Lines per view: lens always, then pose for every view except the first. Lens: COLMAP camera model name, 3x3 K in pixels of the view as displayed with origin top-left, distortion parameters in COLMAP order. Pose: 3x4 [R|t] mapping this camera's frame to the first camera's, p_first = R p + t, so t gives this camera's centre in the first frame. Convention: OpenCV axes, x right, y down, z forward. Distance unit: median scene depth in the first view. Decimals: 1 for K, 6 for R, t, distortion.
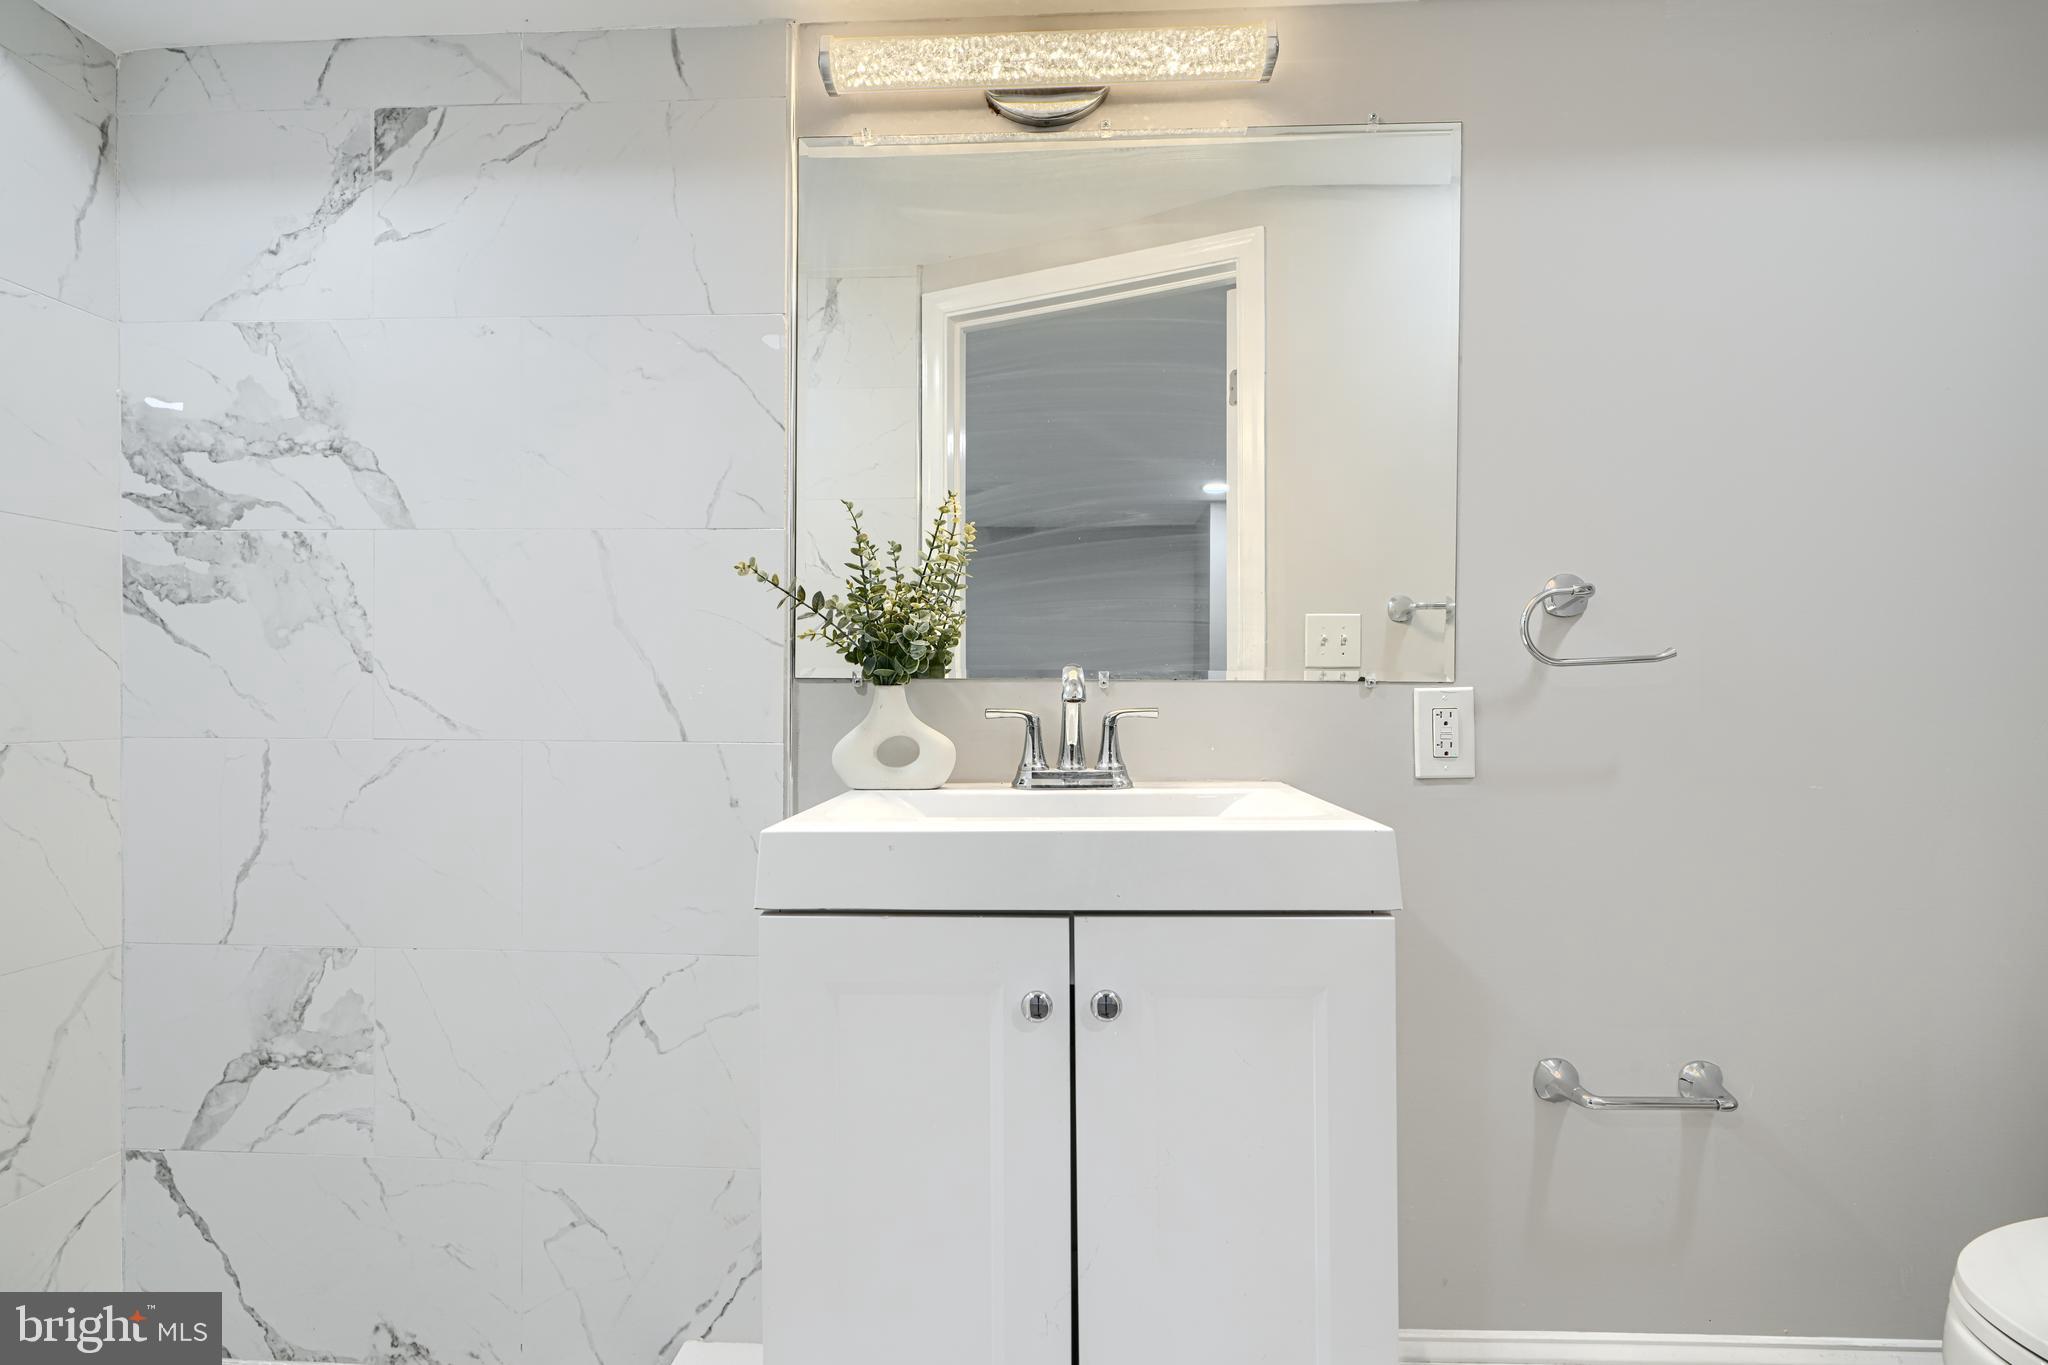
lens RADIAL K [[935.4, 0, 1020.6], [0, 935.4, 698.0], [0, 0, 1]] dist [0.000961, 0.000995]
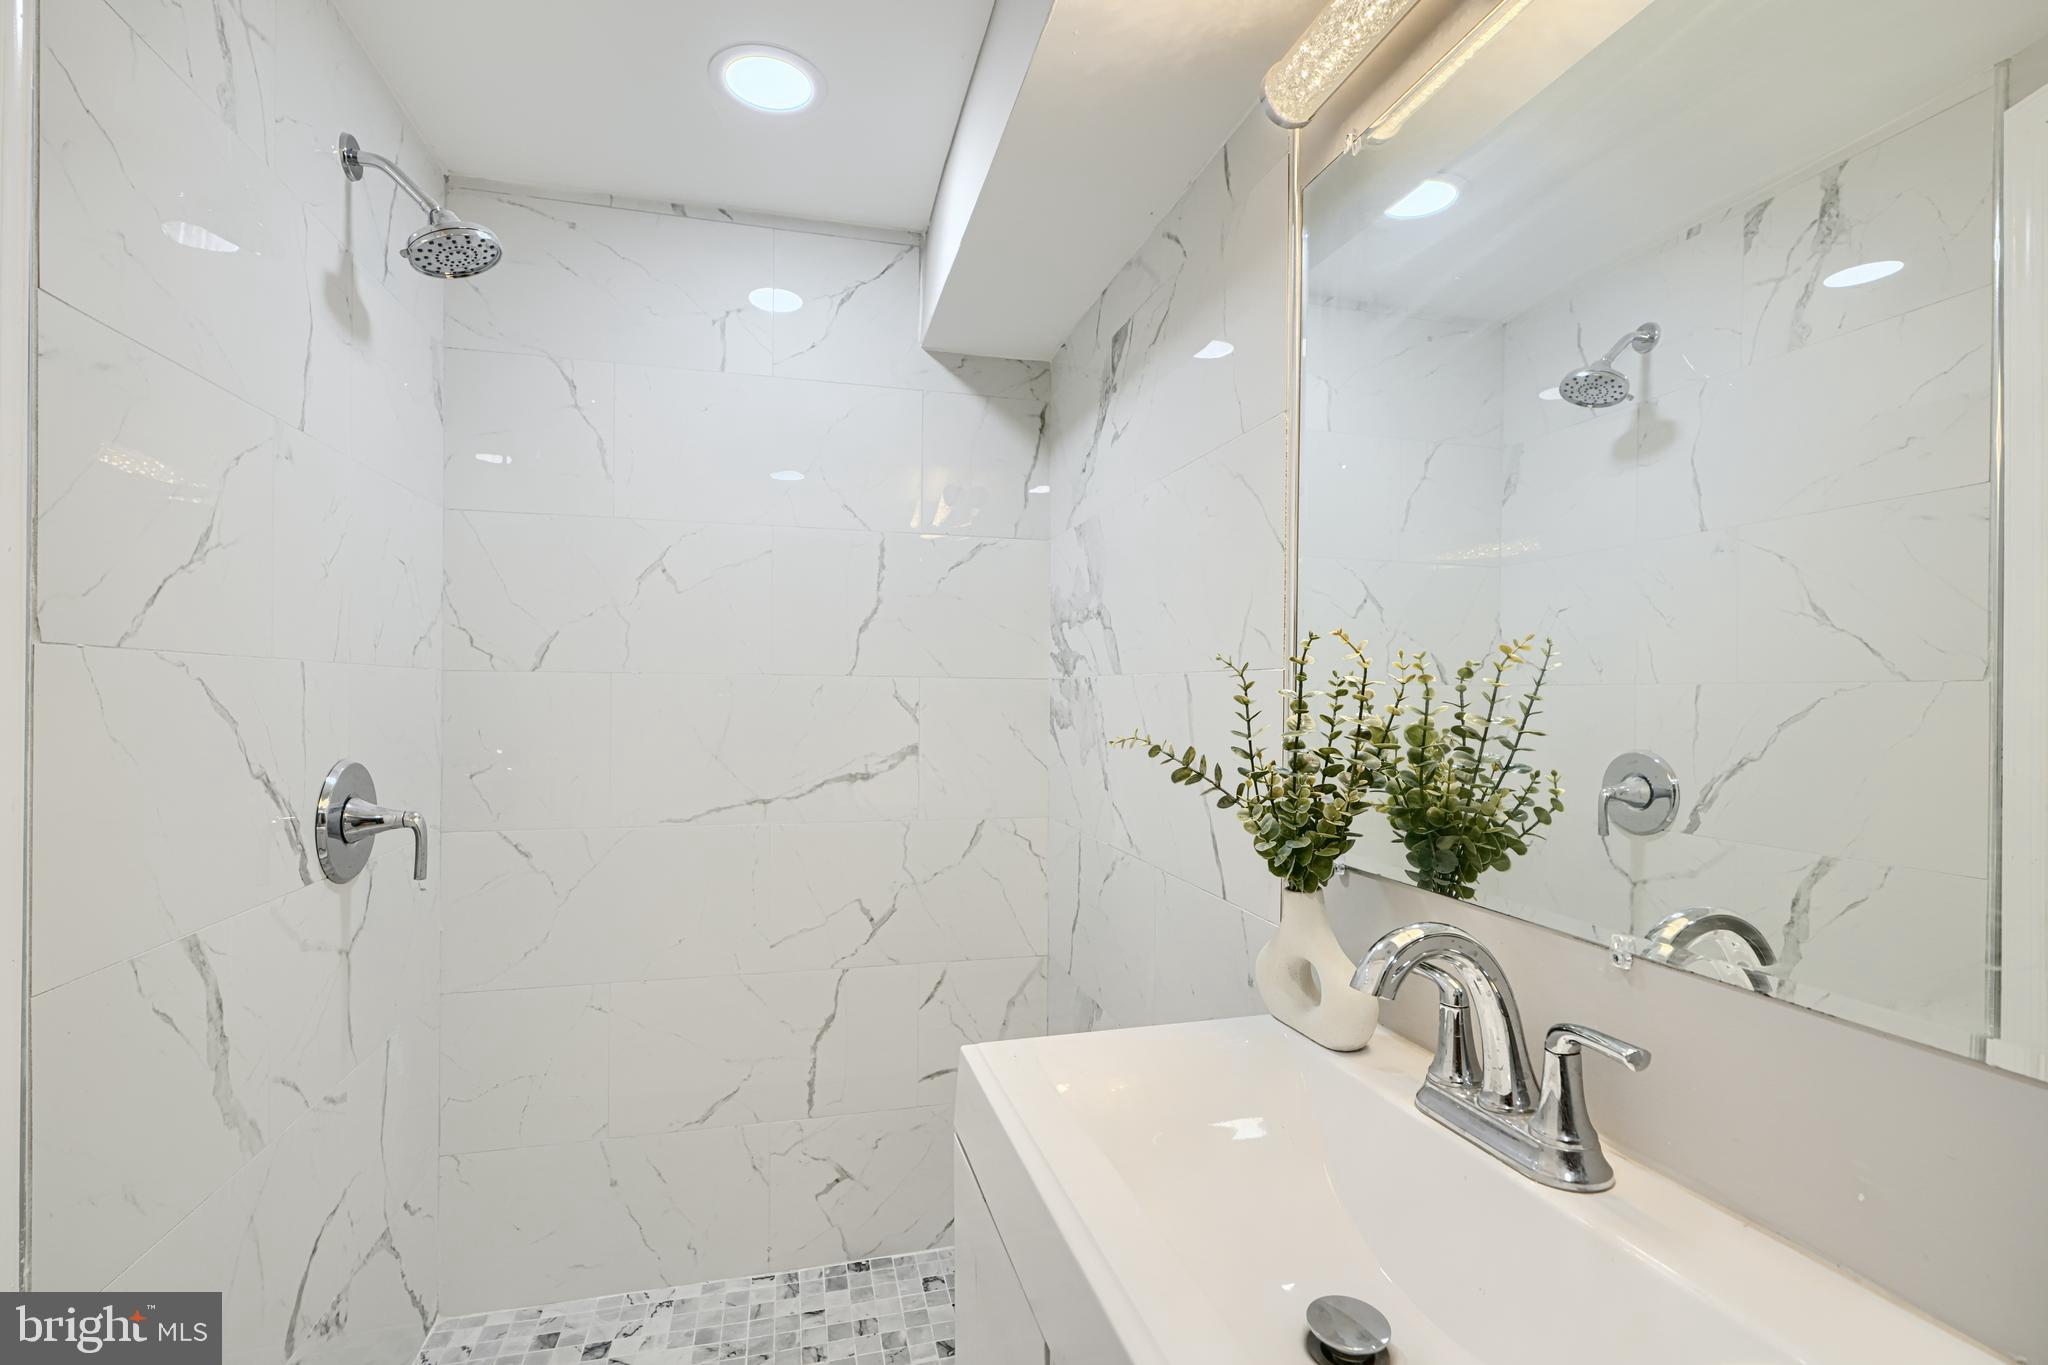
lens RADIAL K [[935.4, 0, 1026.5], [0, 935.4, 688.9], [0, 0, 1]] dist [0.000961, 0.000995]
pose [[0.304605, -0.004550, -0.952468, 0.456896], [-0.004431, 0.999971, -0.006195, -0.153103], [0.952469, 0.006108, 0.304576, 0.514233]]
